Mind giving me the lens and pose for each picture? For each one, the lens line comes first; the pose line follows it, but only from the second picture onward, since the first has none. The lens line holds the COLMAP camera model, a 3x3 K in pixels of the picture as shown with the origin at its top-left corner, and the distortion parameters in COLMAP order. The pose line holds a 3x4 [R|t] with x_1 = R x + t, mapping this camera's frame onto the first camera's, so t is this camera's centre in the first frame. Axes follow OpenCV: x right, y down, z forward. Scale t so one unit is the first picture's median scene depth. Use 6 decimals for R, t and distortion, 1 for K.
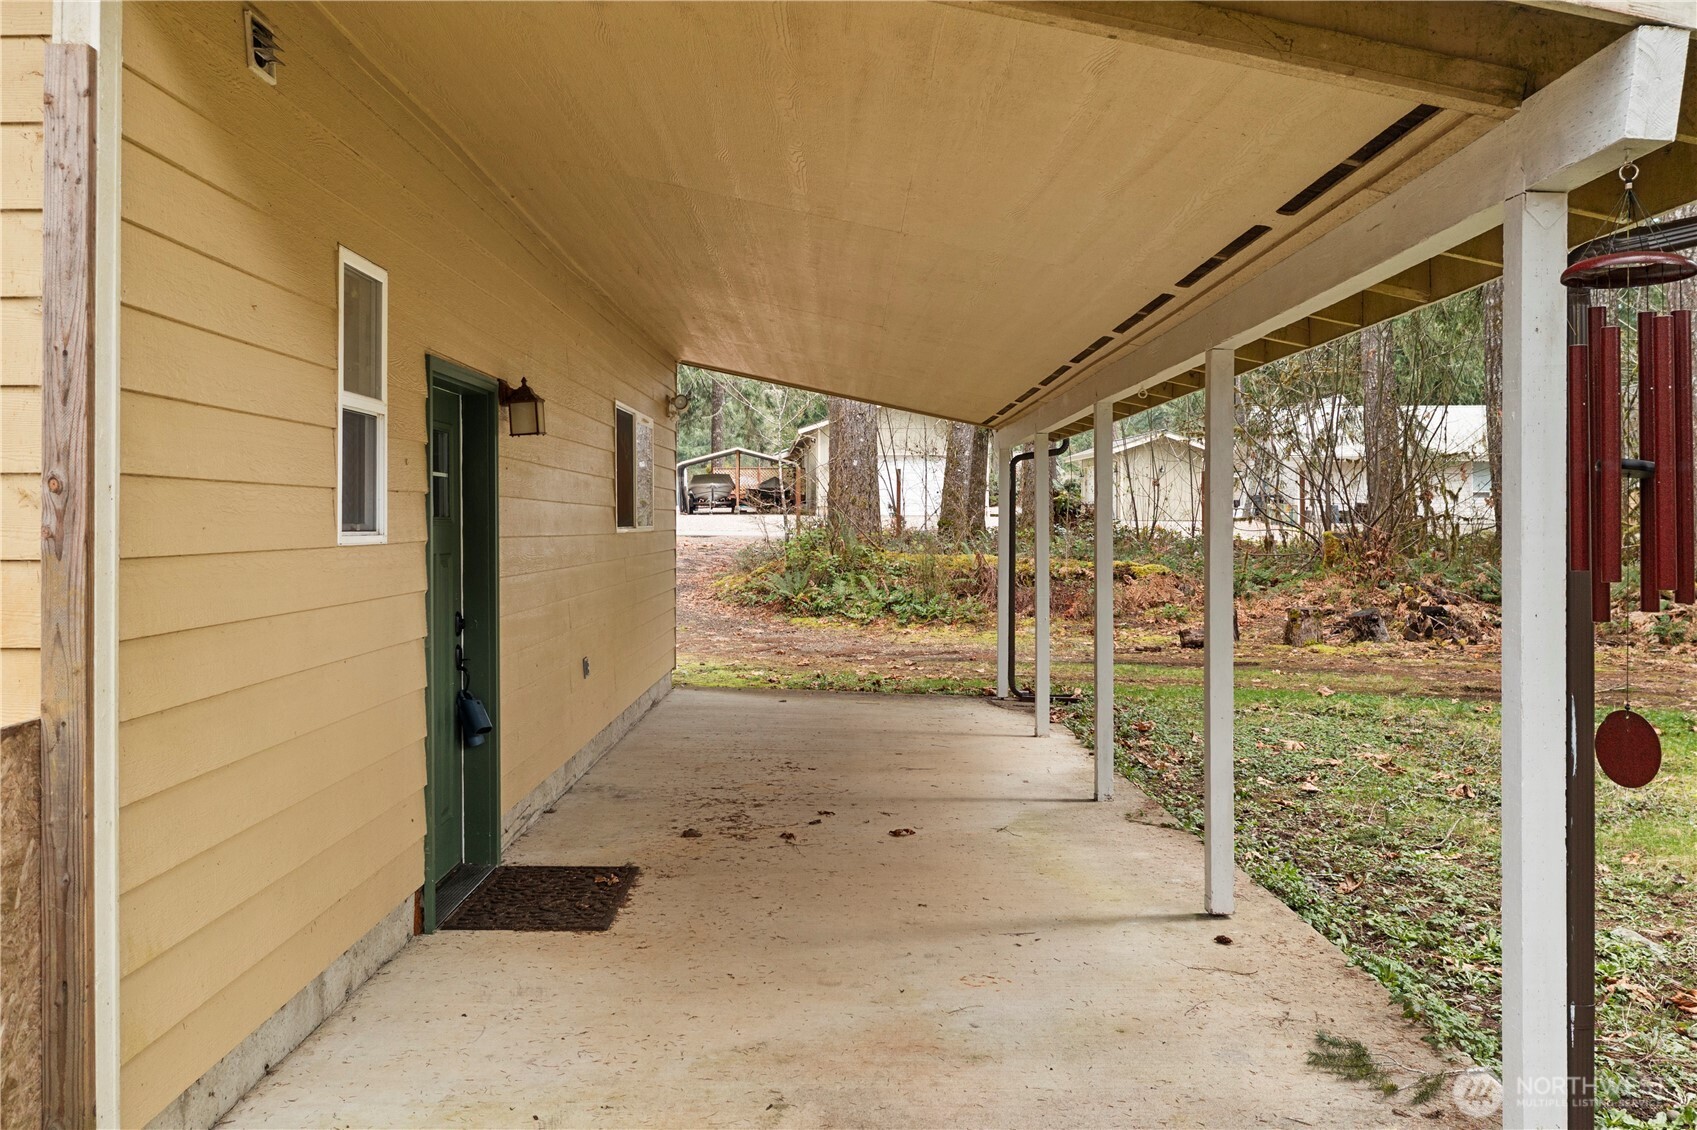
lens RADIAL K [[1428.6, 0, 846.6], [0, 1428.6, 518.5], [0, 0, 1]] dist [-0.004724, -0.002355]
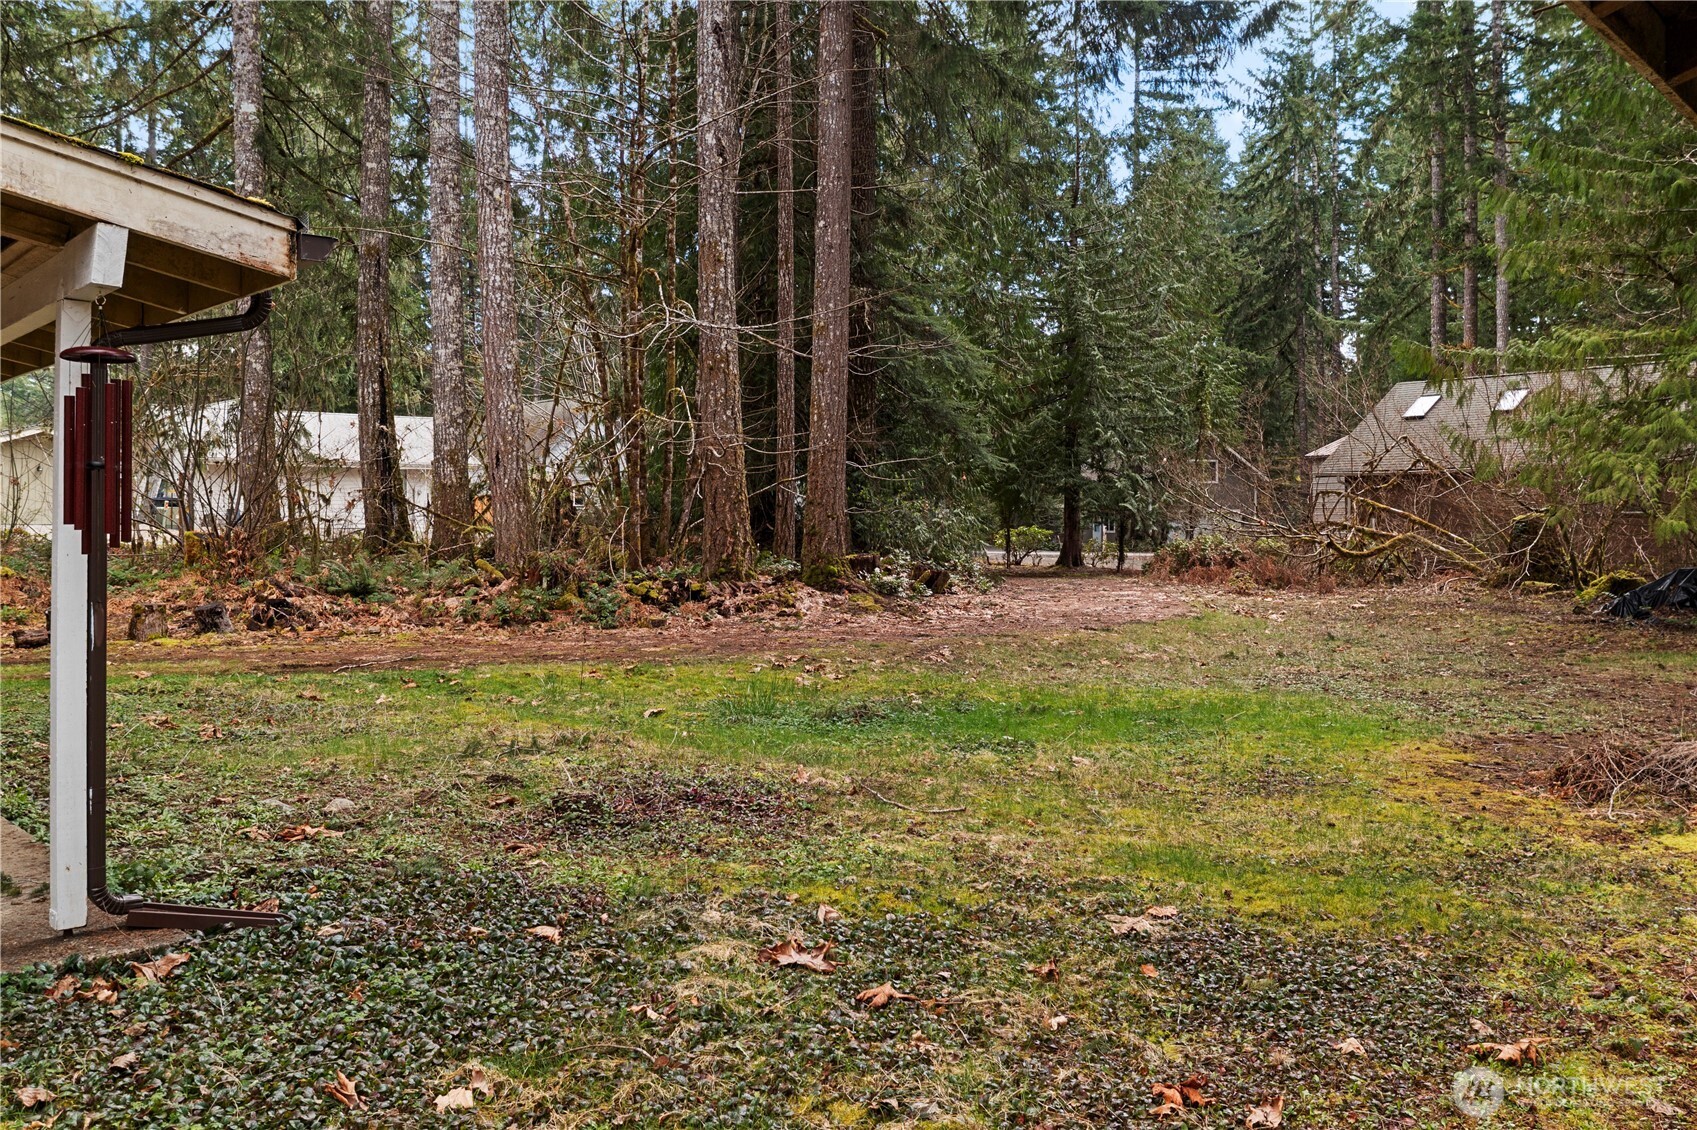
lens RADIAL K [[1428.6, 0, 846.6], [0, 1428.6, 518.5], [0, 0, 1]] dist [-0.004724, -0.002355]
pose [[0.745628, 0.005158, 0.666342, 0.007314], [-0.002998, 0.999986, -0.004386, 0.003690], [-0.666355, 0.001273, 0.745633, -0.109211]]
